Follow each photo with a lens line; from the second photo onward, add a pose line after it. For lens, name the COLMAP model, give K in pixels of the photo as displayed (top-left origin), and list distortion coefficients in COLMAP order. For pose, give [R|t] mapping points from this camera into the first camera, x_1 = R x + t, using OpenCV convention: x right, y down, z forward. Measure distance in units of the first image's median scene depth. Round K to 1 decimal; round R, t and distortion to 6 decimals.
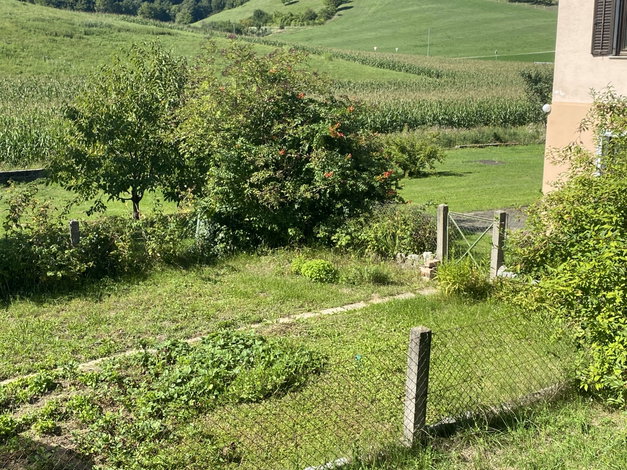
lens RADIAL K [[840.6, 0, 314.2], [0, 840.6, 235.3], [0, 0, 1]] dist [0.115137, 0.000000]
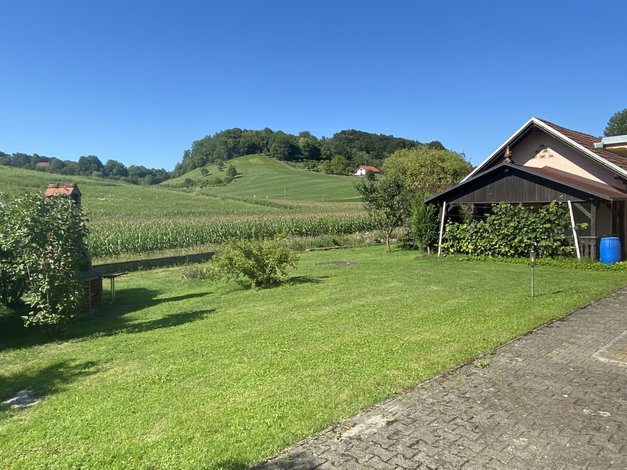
lens RADIAL K [[440.8, 0, 313.6], [0, 440.8, 234.8], [0, 0, 1]] dist [0.002481, -0.000122]
pose [[0.981417, -0.032658, 0.189088, 0.050977], [0.059638, 0.988522, -0.138806, -0.032796], [-0.182384, 0.147503, 0.972100, 0.328002]]
